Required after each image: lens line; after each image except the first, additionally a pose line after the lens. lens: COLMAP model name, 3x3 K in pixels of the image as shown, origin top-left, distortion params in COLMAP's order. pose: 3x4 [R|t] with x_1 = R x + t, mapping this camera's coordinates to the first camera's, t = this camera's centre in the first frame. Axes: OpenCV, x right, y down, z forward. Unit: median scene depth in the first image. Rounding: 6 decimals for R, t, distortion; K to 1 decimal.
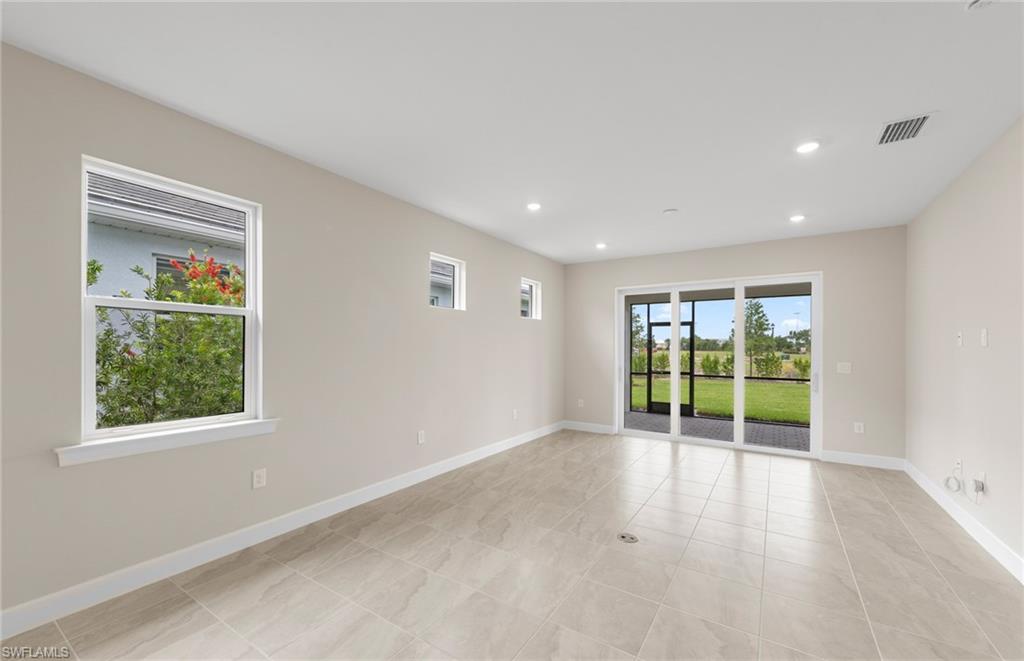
lens RADIAL K [[403.3, 0, 516.6], [0, 403.3, 347.6], [0, 0, 1]] dist [0.008771, 0.000108]
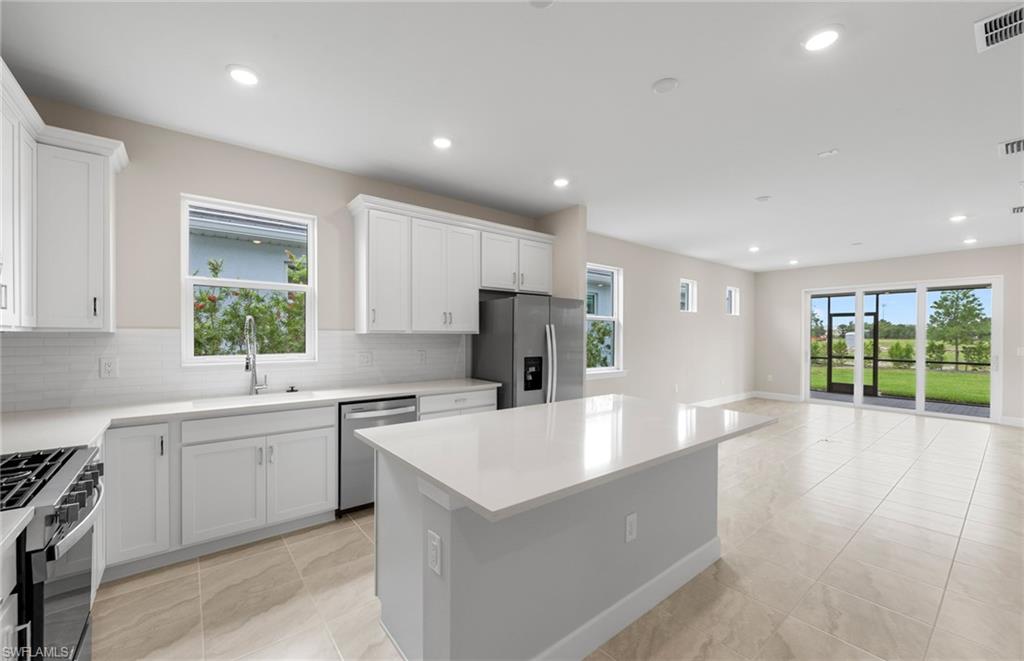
lens RADIAL K [[403.8, 0, 507.5], [0, 403.8, 340.5], [0, 0, 1]] dist [0.003191, 0.000243]
pose [[0.946452, -0.000045, -0.322846, -0.254643], [0.003080, 0.999956, 0.008893, 0.000725], [0.322831, -0.009411, 0.946410, -0.586758]]
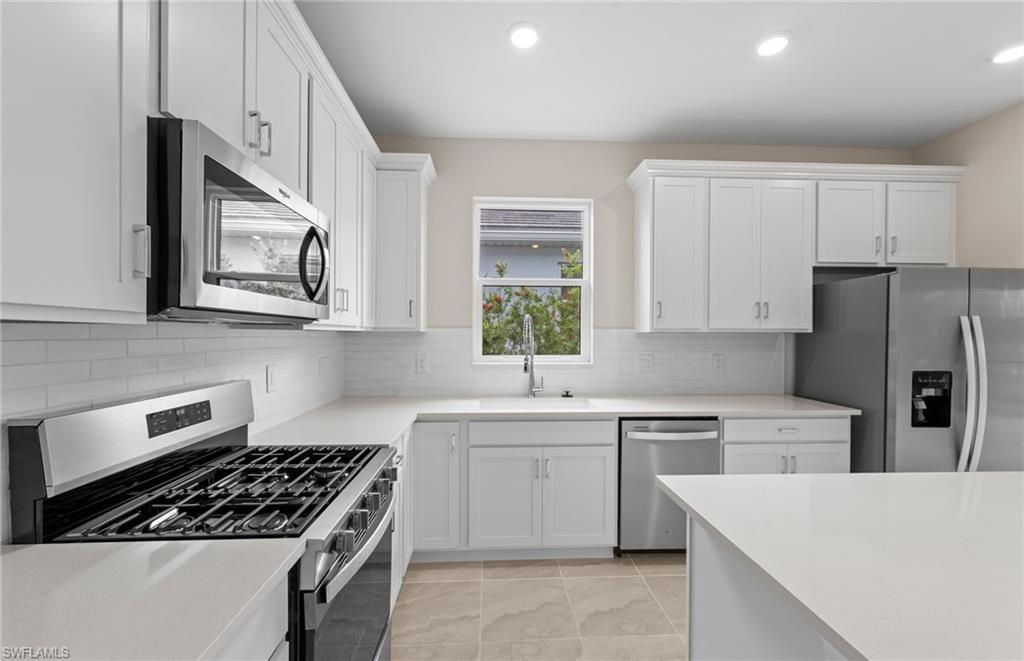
lens RADIAL K [[411.9, 0, 510.8], [0, 411.9, 336.4], [0, 0, 1]] dist [0.011923, 0.000031]
pose [[0.587899, -0.002051, -0.808932, -0.339935], [-0.000107, 0.999997, -0.002613, 0.001102], [0.808934, 0.001623, 0.587897, -0.515985]]
